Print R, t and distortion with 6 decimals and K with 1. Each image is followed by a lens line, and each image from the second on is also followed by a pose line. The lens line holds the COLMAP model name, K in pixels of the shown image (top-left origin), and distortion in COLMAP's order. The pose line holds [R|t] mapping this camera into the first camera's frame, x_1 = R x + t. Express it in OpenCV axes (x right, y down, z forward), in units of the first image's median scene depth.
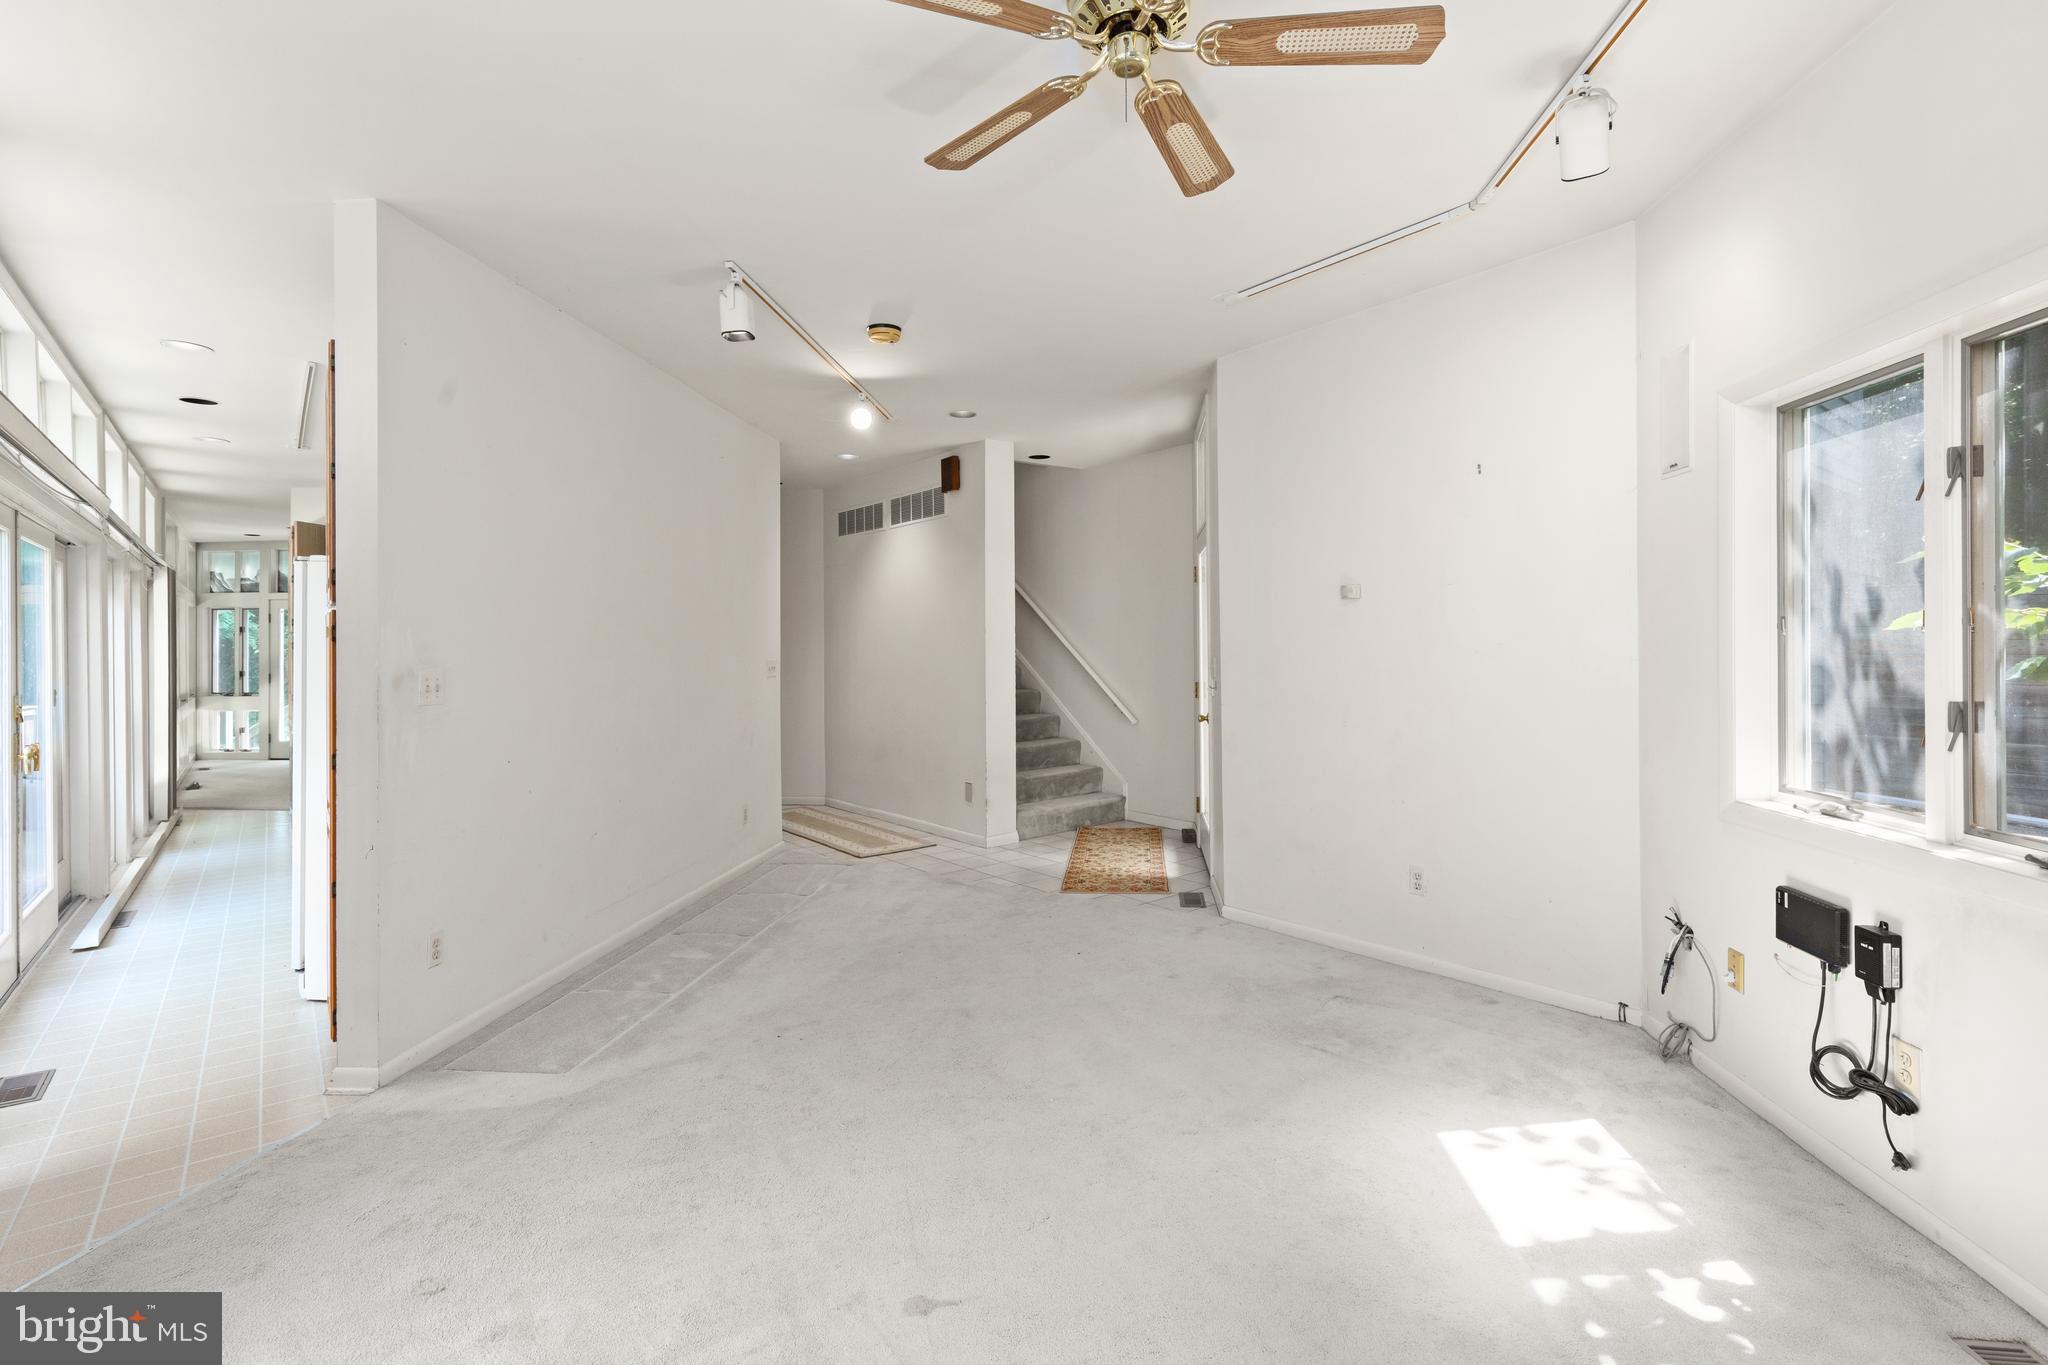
lens RADIAL K [[952.0, 0, 1022.8], [0, 952.0, 644.8], [0, 0, 1]] dist [0.006403, -0.000247]
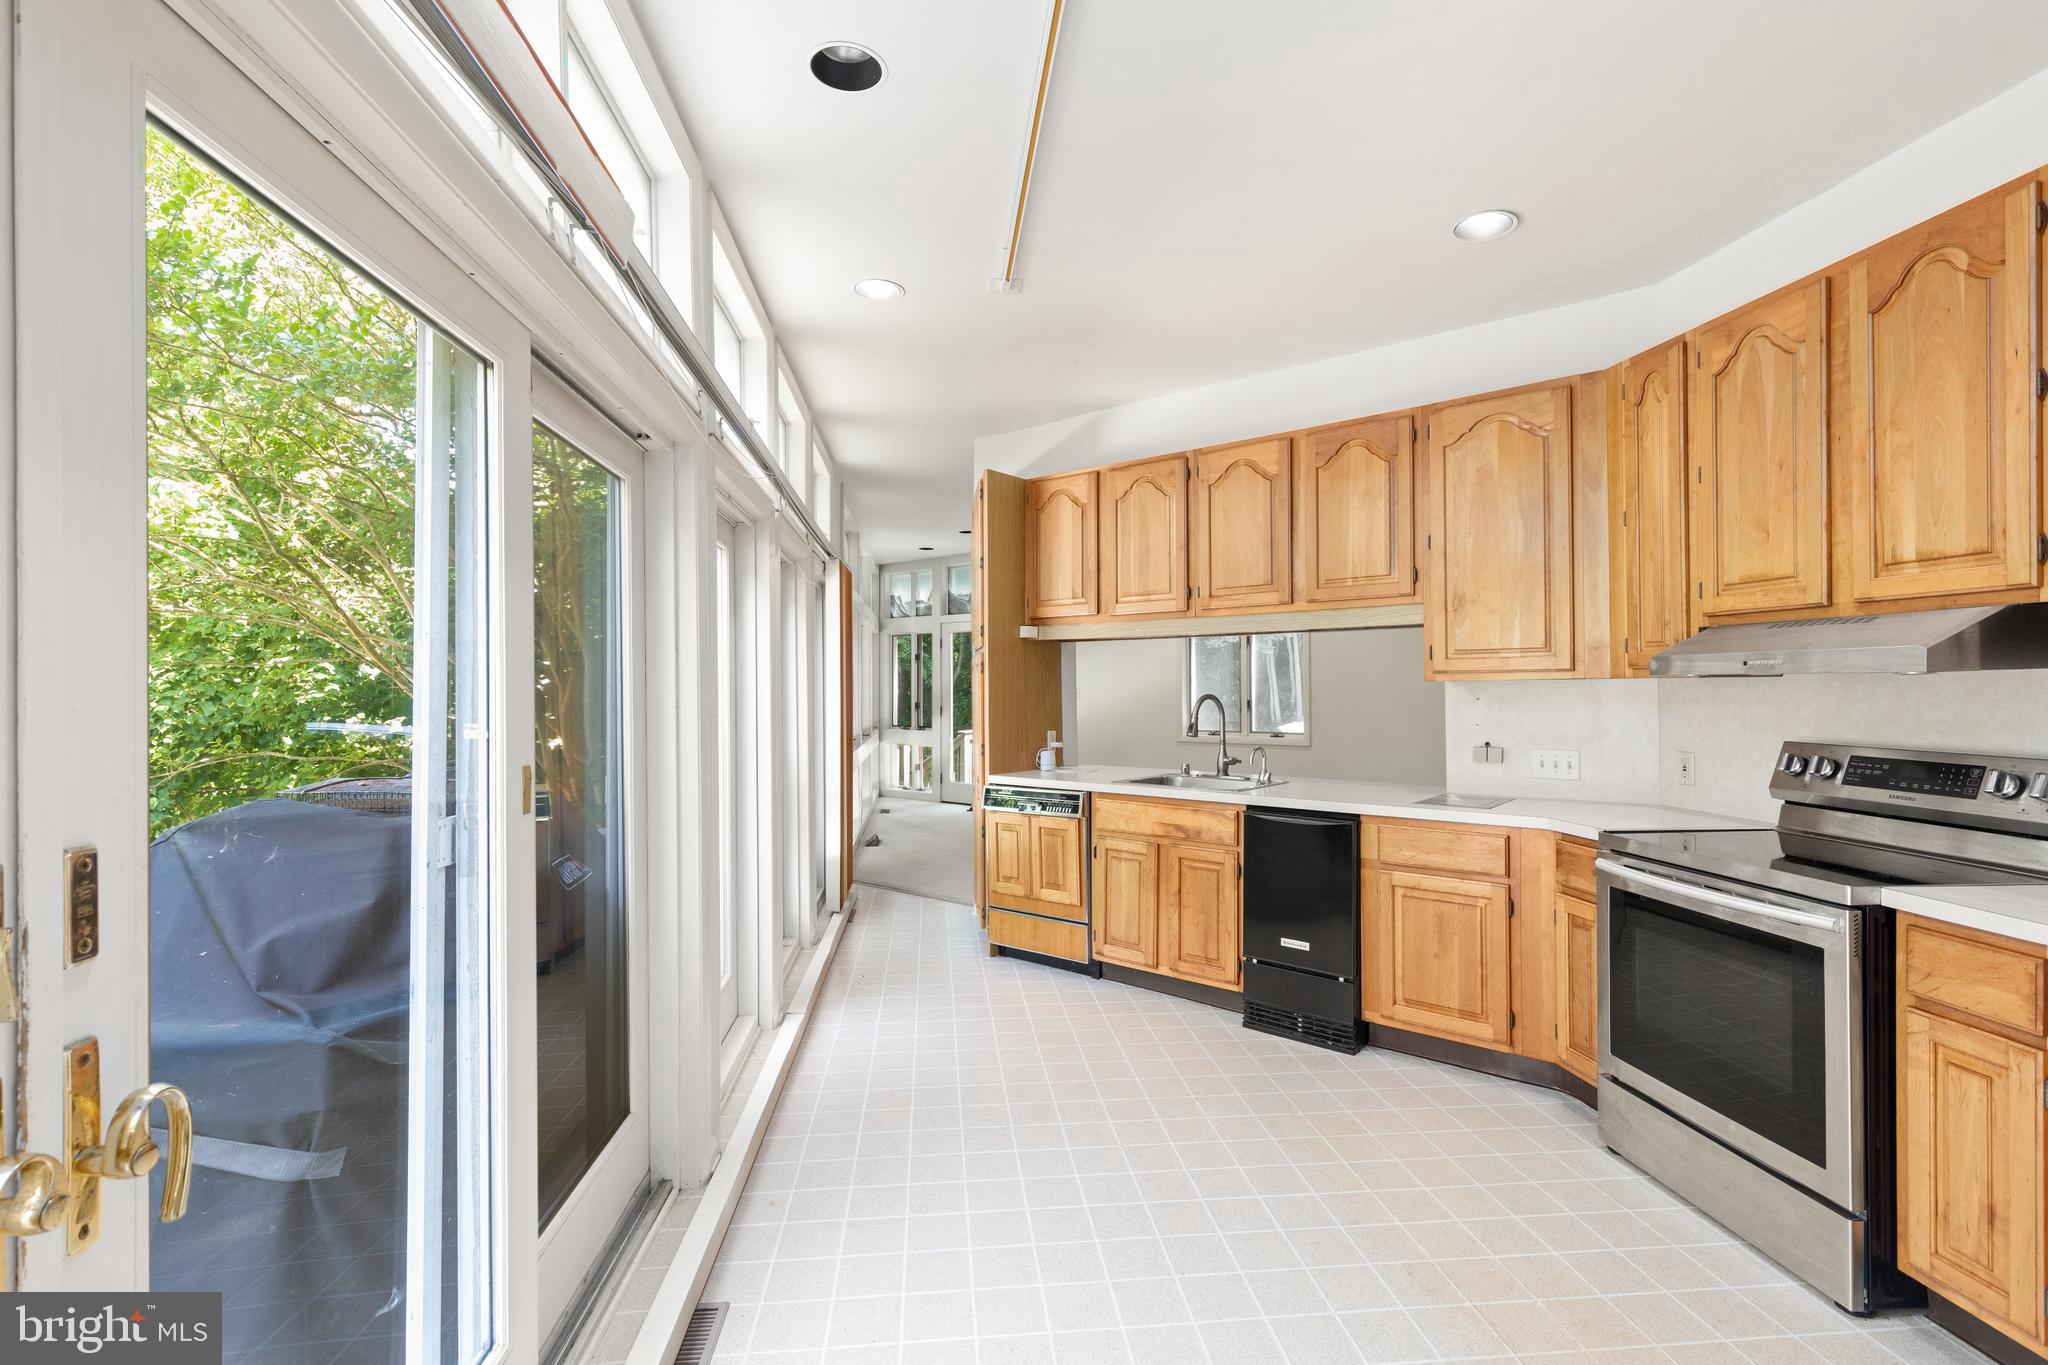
lens RADIAL K [[952.0, 0, 1022.0], [0, 952.0, 686.1], [0, 0, 1]] dist [0.006403, -0.000247]
pose [[0.840411, 0.005962, -0.541917, -0.304096], [-0.001652, 0.999963, 0.008439, 0.006264], [0.541947, -0.006197, 0.840390, 0.367116]]
